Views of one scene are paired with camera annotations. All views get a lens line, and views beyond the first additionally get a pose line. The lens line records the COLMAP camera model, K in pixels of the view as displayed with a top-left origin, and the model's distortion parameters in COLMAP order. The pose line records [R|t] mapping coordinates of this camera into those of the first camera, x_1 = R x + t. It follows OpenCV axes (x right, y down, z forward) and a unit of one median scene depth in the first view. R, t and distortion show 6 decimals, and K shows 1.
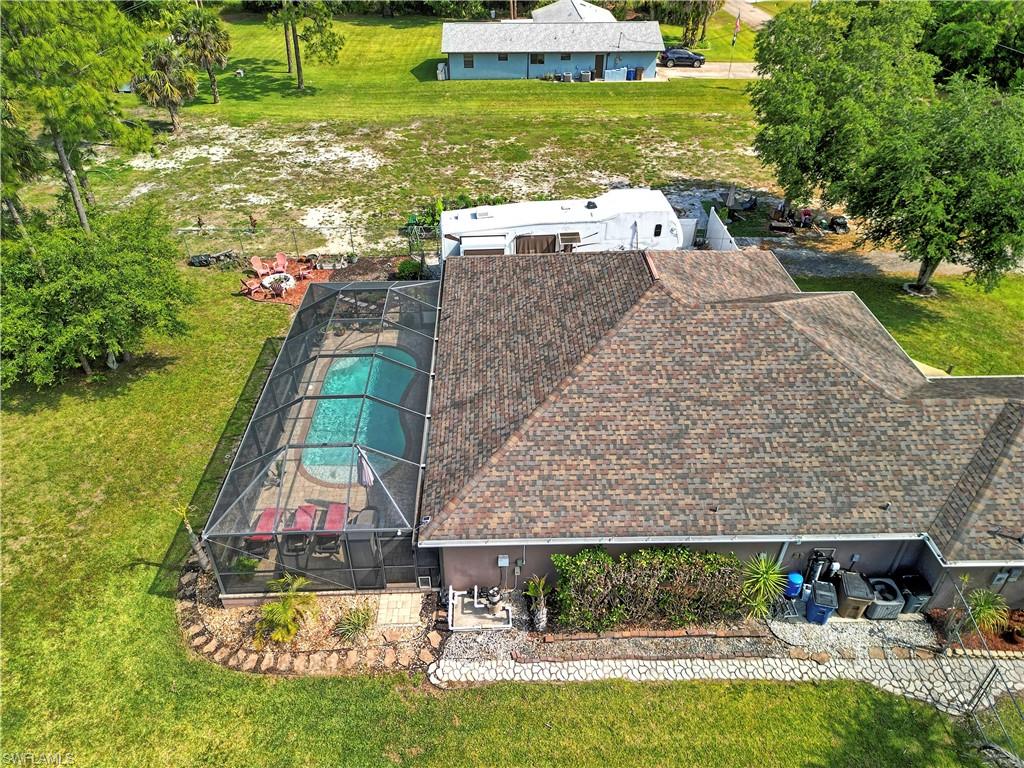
lens RADIAL K [[725.4, 0, 507.9], [0, 725.4, 383.7], [0, 0, 1]] dist [0.010548, -0.009351]
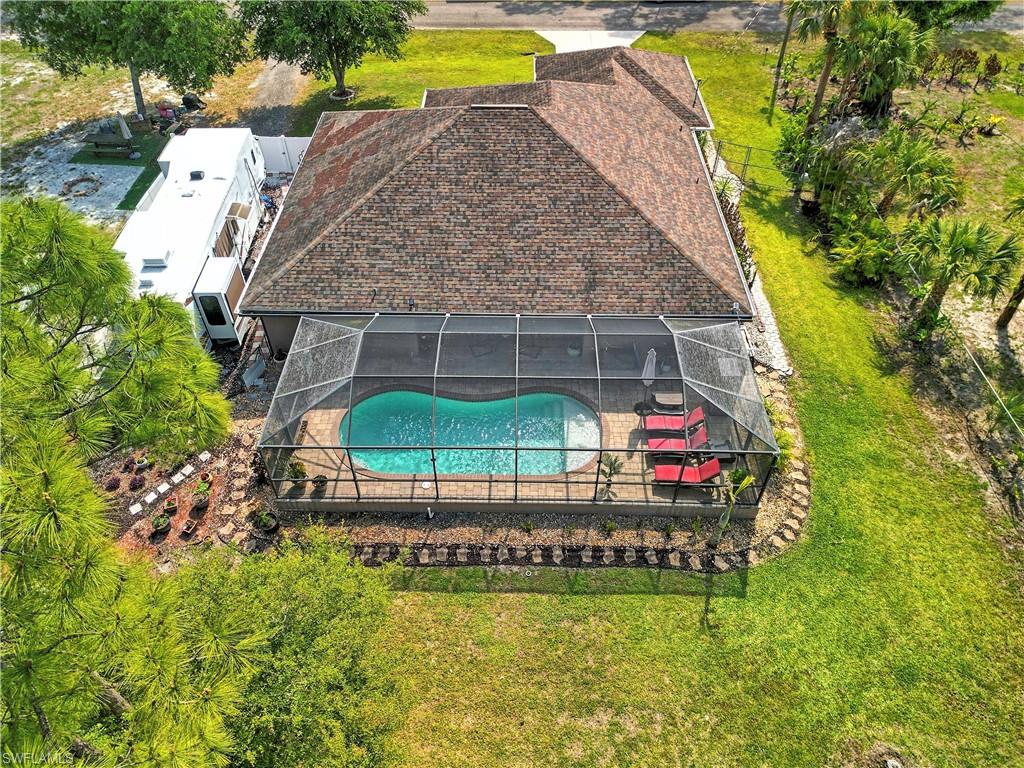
lens RADIAL K [[725.4, 0, 507.3], [0, 725.4, 382.5], [0, 0, 1]] dist [0.010548, -0.009351]
pose [[0.049550, -0.703847, 0.708621, -1.049220], [0.584895, 0.595557, 0.550645, -0.613521], [-0.809594, 0.387185, 0.441186, 0.780430]]
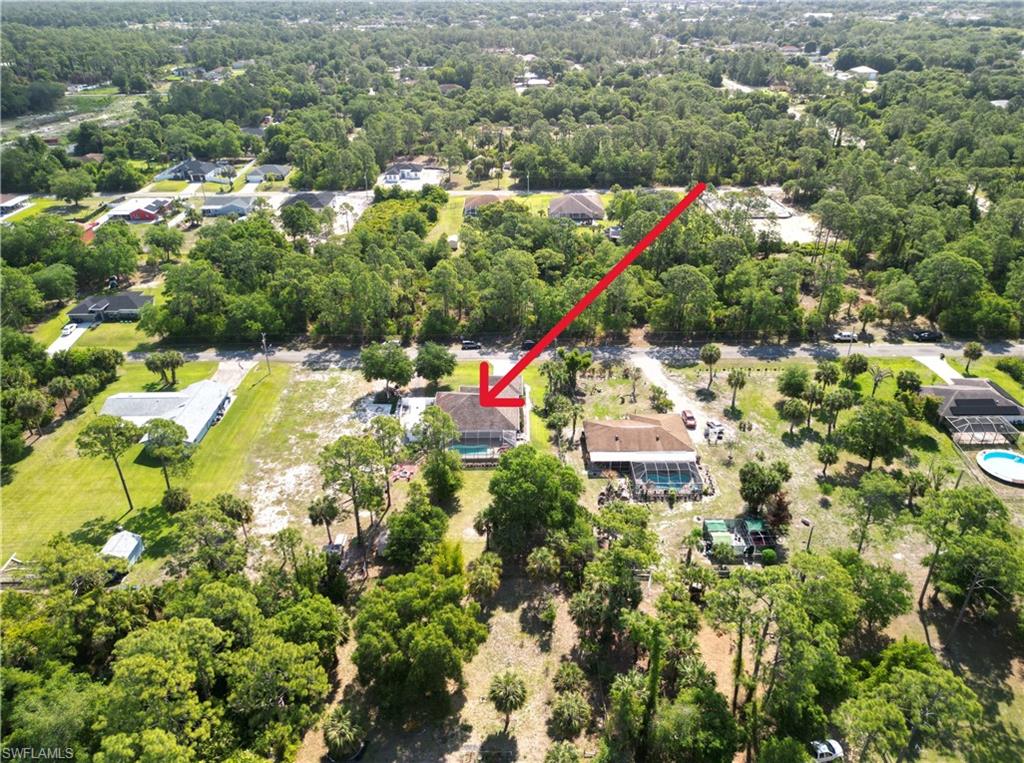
lens RADIAL K [[725.4, 0, 512.7], [0, 725.4, 381.4], [0, 0, 1]] dist [0.010548, -0.009351]
pose [[0.027160, -0.477721, 0.878092, -5.793861], [0.588678, 0.717588, 0.372191, -2.653650], [-0.807911, 0.506804, 0.300714, -1.254148]]
